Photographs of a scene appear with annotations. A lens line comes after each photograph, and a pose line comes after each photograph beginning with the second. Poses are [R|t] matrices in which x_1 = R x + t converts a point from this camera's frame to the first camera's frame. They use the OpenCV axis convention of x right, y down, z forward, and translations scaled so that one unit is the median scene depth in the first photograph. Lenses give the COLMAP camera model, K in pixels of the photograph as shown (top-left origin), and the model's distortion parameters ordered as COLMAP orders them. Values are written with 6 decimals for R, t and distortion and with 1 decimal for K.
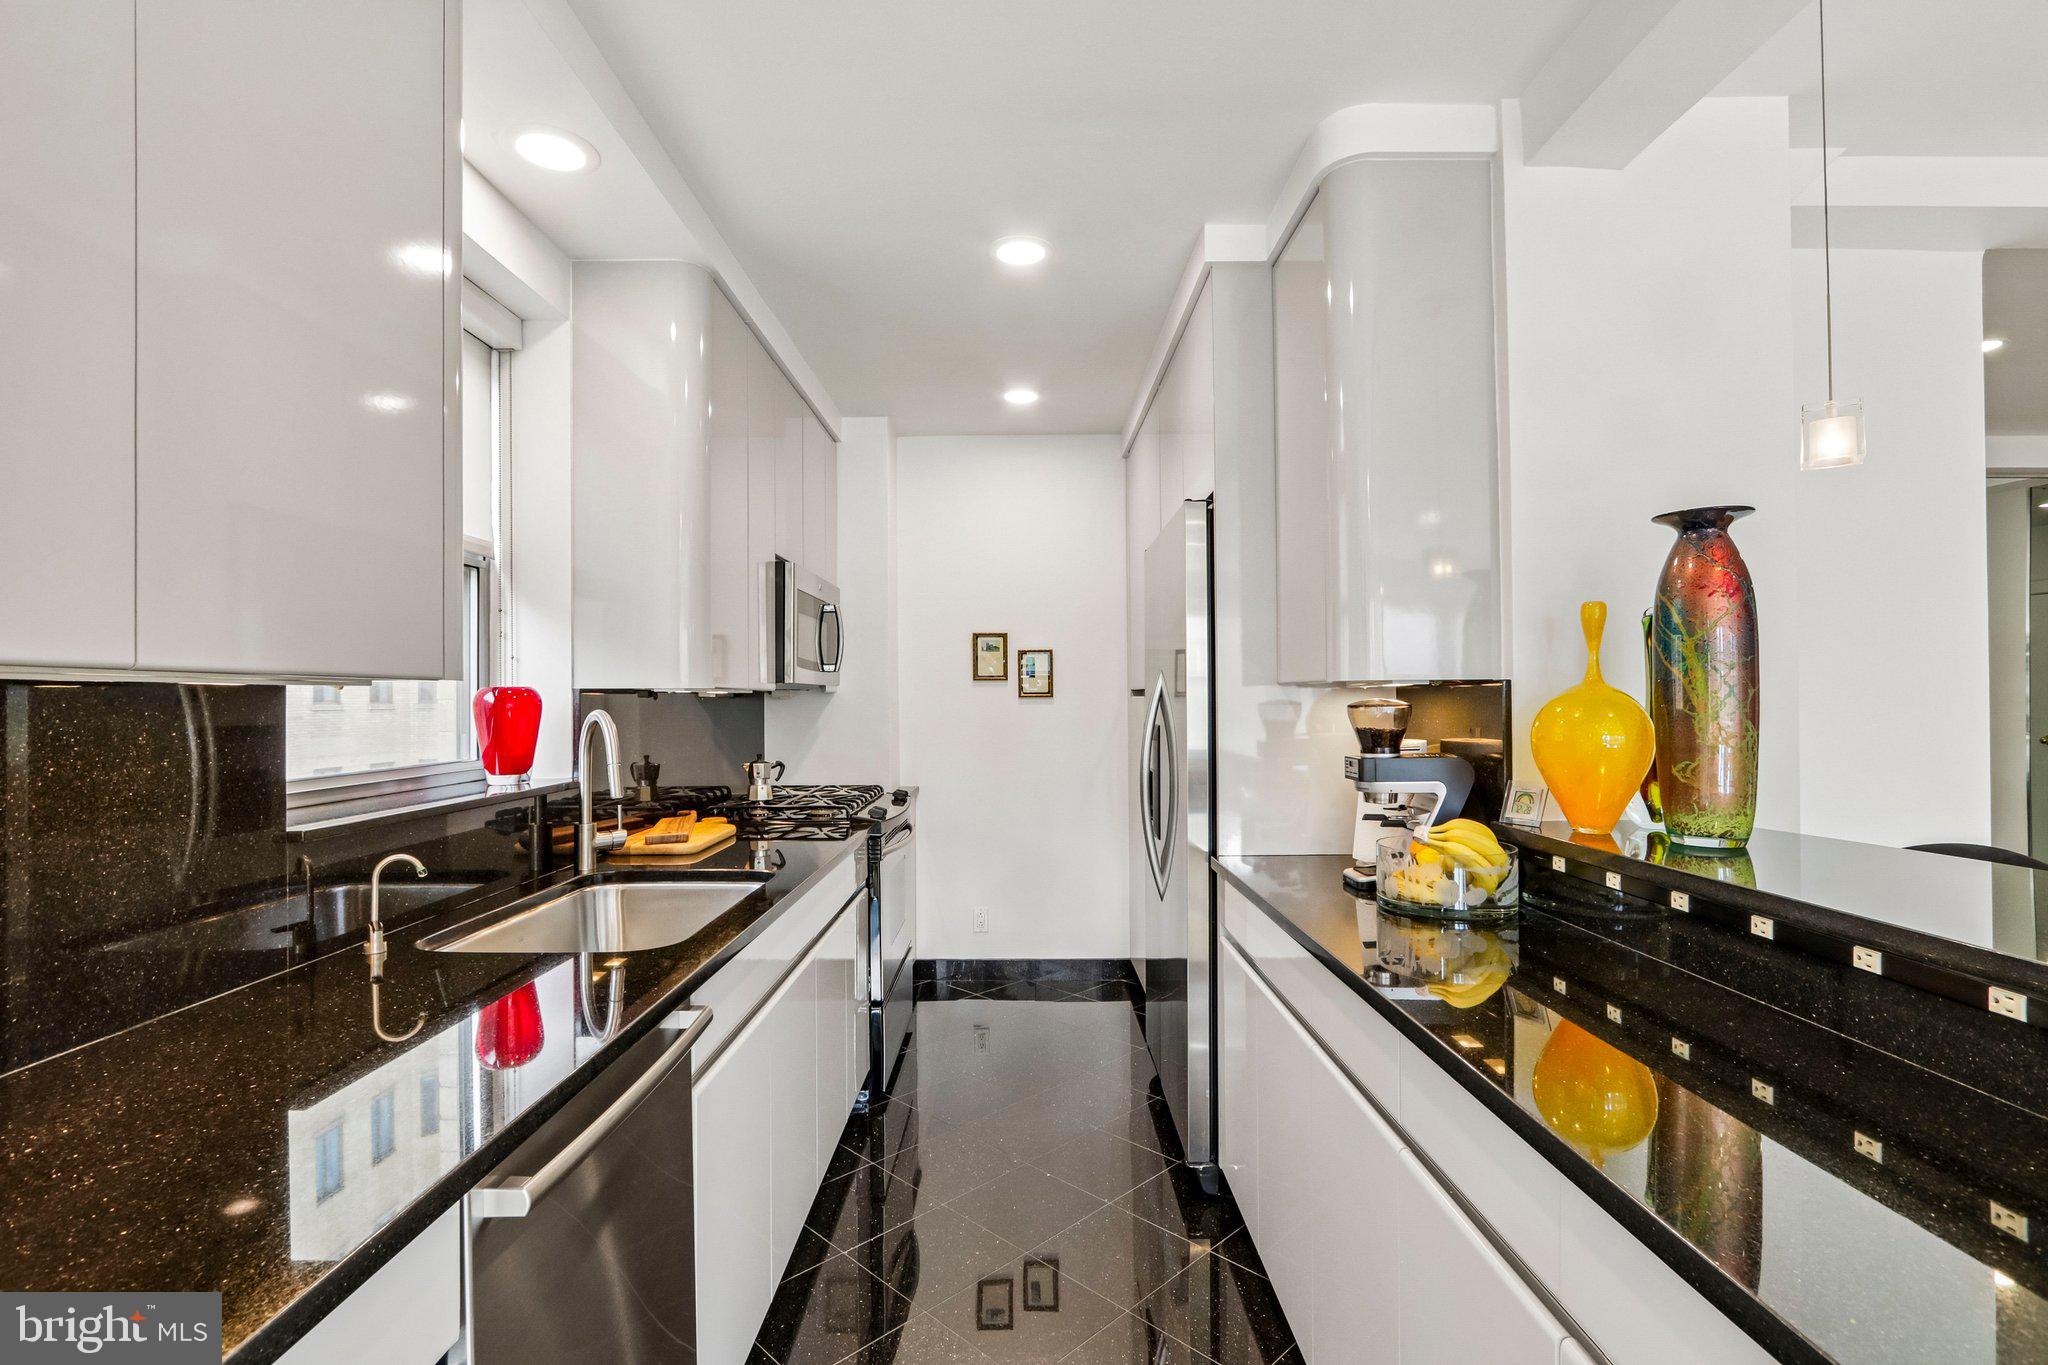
lens RADIAL K [[944.4, 0, 1024.3], [0, 944.4, 691.7], [0, 0, 1]] dist [-0.015737, 0.003049]
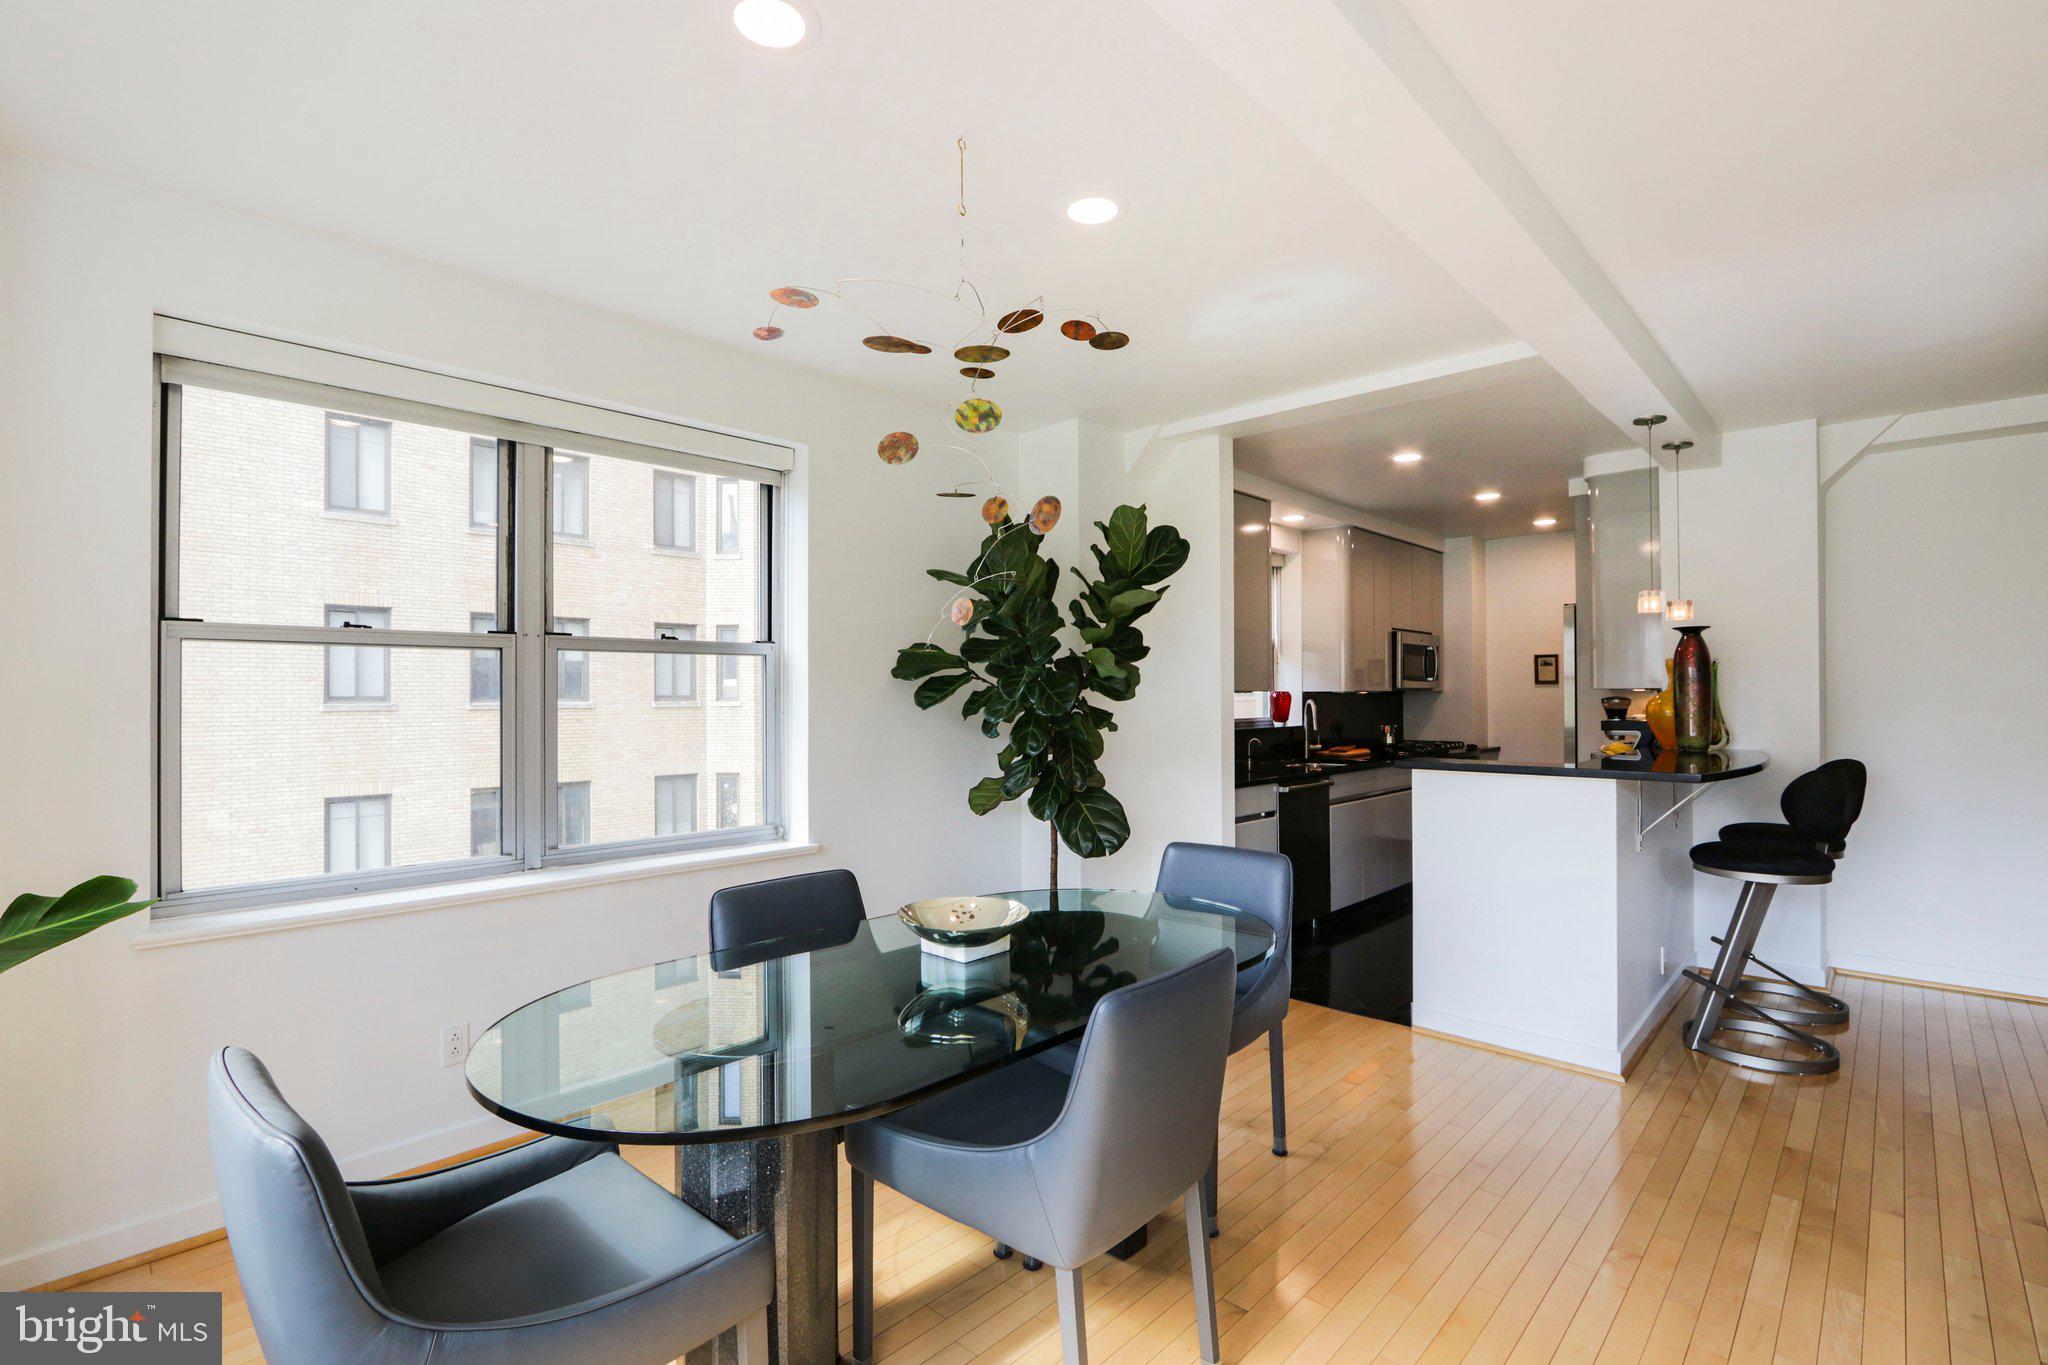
lens RADIAL K [[944.4, 0, 1012.6], [0, 944.4, 686.7], [0, 0, 1]] dist [-0.015737, 0.003049]
pose [[0.721144, -0.004320, -0.692772, 0.611063], [0.005377, 0.999985, -0.000639, -0.015400], [0.692764, -0.003265, 0.721157, -1.171753]]
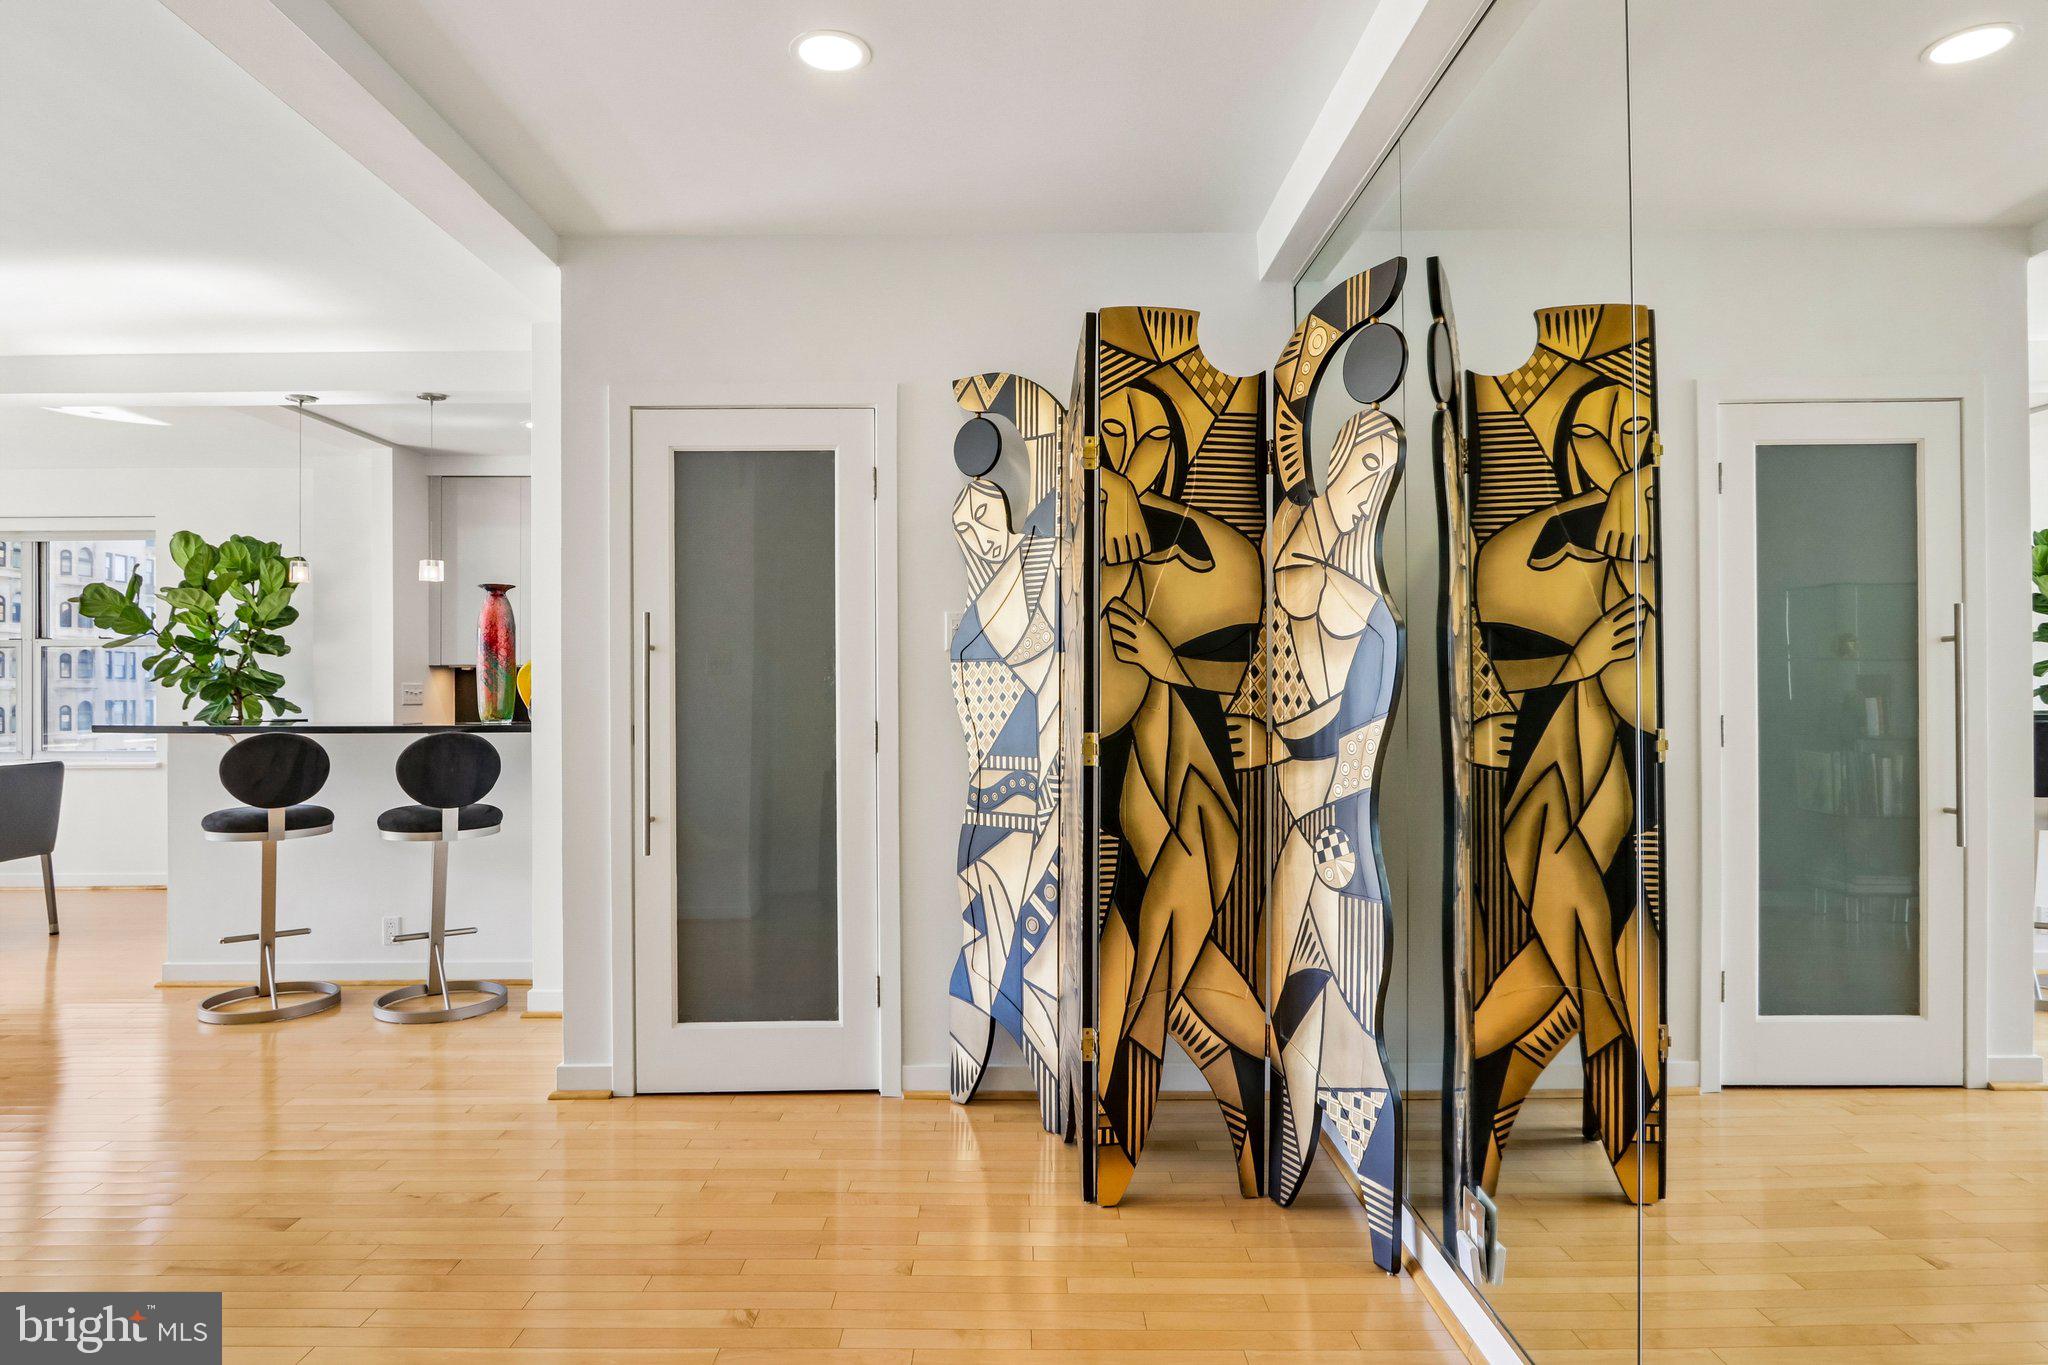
lens RADIAL K [[1162.4, 0, 1018.2], [0, 1162.4, 692.4], [0, 0, 1]] dist [-0.015315, 0.006342]
pose [[-0.019090, 0.006668, -0.999796, 1.916585], [0.010023, 0.999929, 0.006477, 0.041396], [0.999768, -0.009897, -0.019156, 1.252868]]
